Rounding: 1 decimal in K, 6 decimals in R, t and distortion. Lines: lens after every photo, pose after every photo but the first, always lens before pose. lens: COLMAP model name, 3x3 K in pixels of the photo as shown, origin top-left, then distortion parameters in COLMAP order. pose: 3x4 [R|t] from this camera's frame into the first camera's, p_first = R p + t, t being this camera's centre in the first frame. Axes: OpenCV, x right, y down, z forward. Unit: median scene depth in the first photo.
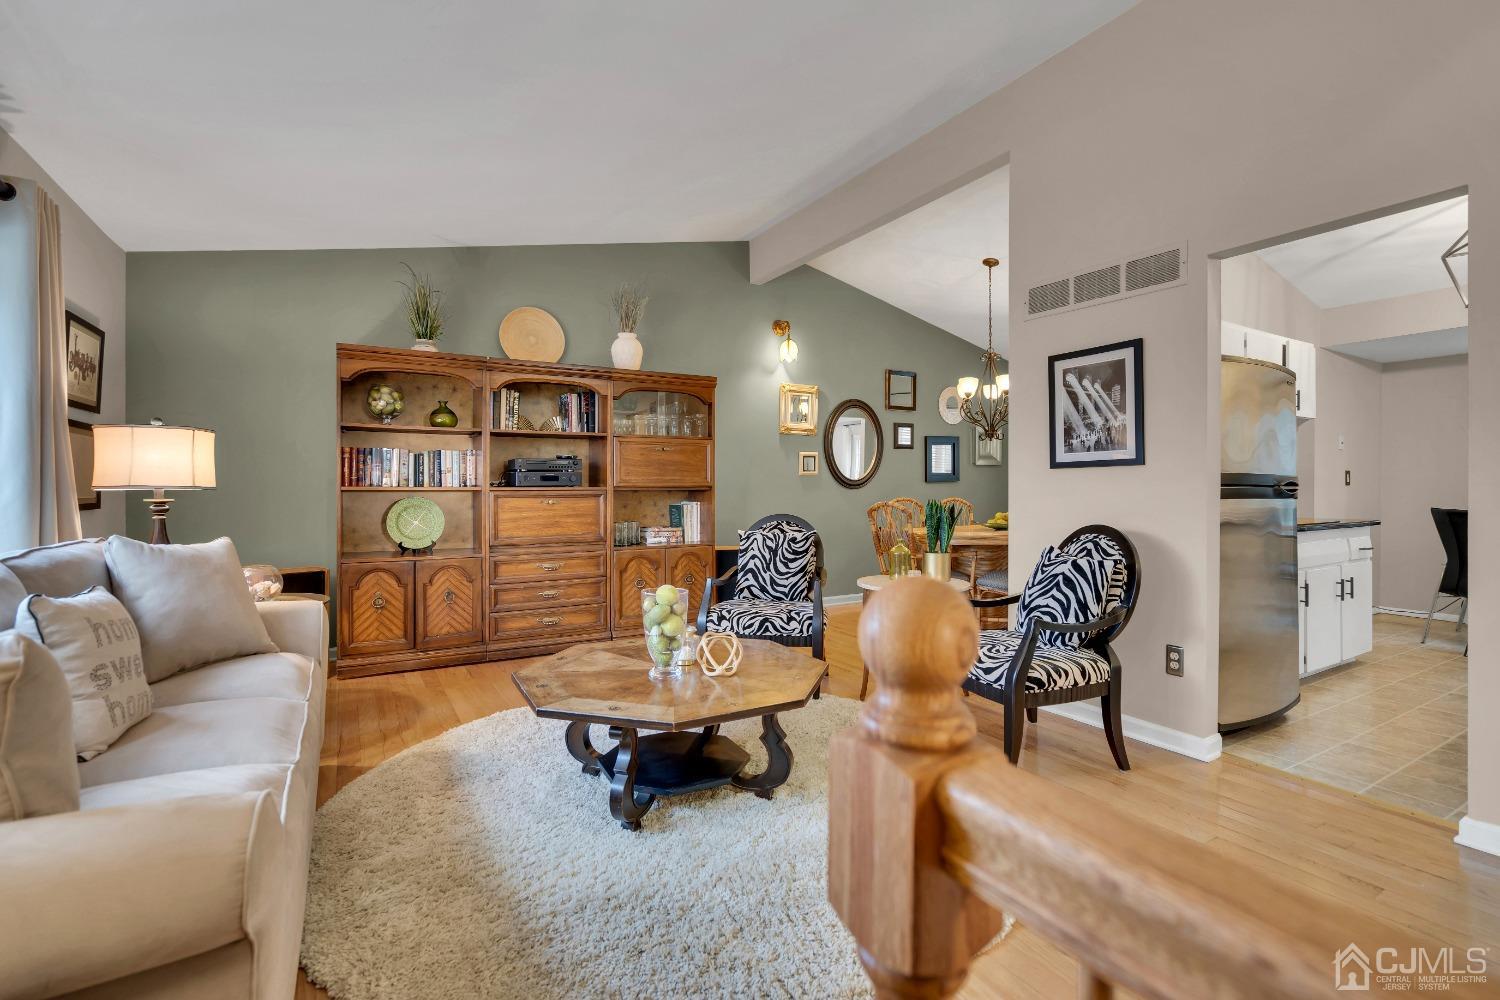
lens RADIAL K [[681.1, 0, 752.4], [0, 681.1, 493.4], [0, 0, 1]] dist [0.000323, 0.000087]
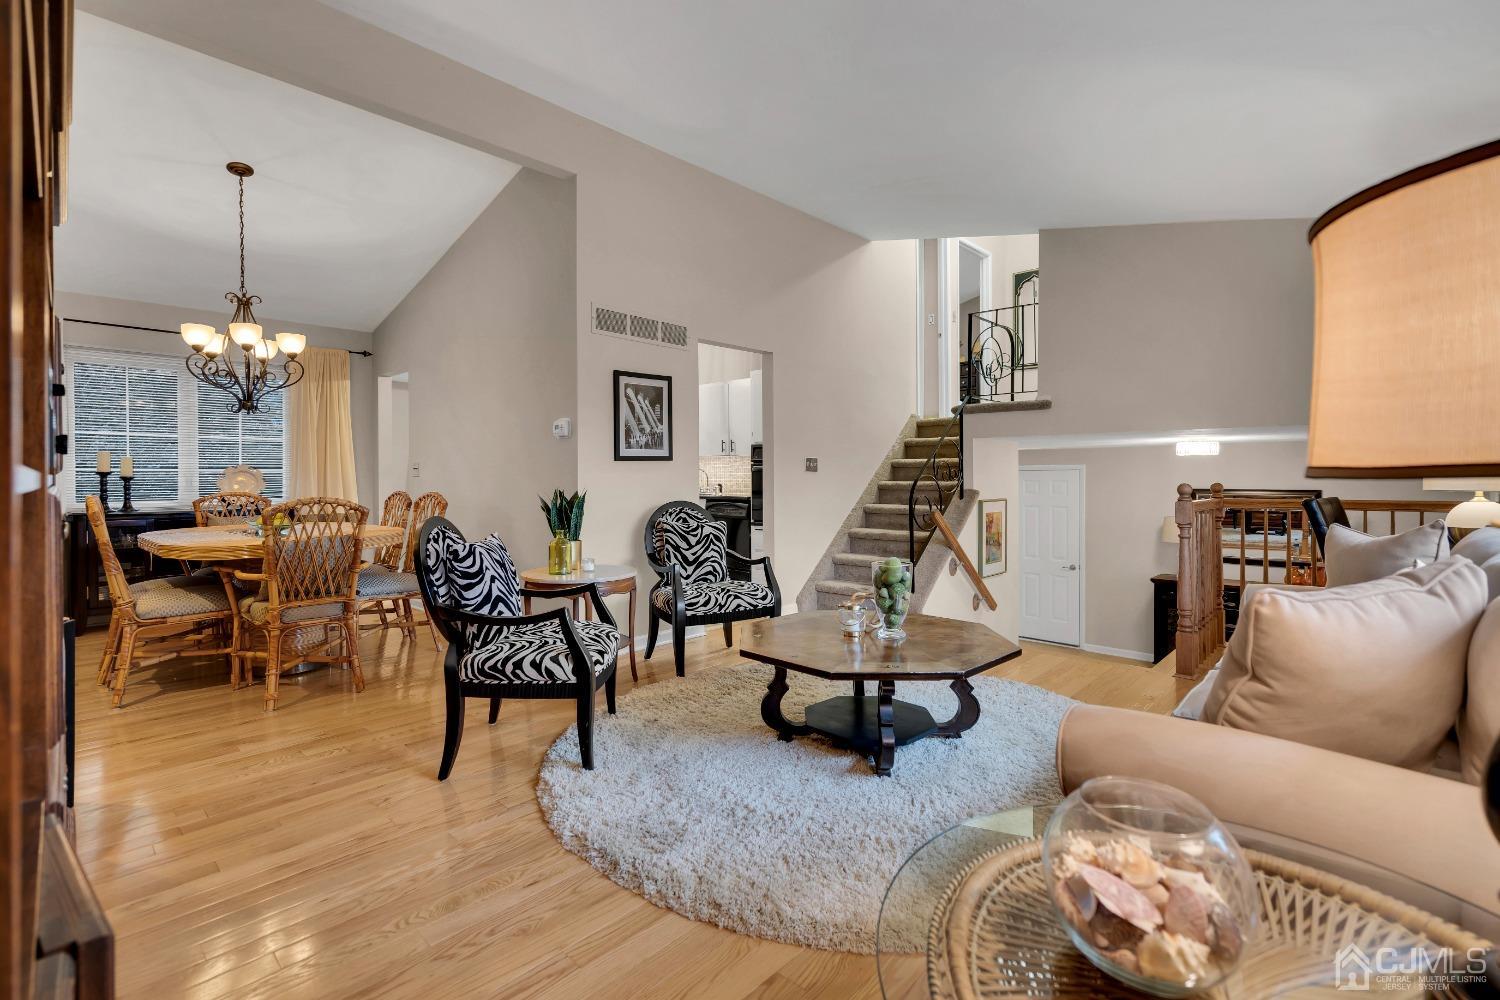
lens RADIAL K [[681.1, 0, 747.5], [0, 681.1, 489.0], [0, 0, 1]] dist [0.000323, 0.000087]
pose [[-0.264338, -0.015533, 0.964305, -0.944706], [0.011481, 0.999749, 0.019251, -0.006056], [-0.964362, 0.016160, -0.264093, 1.252481]]
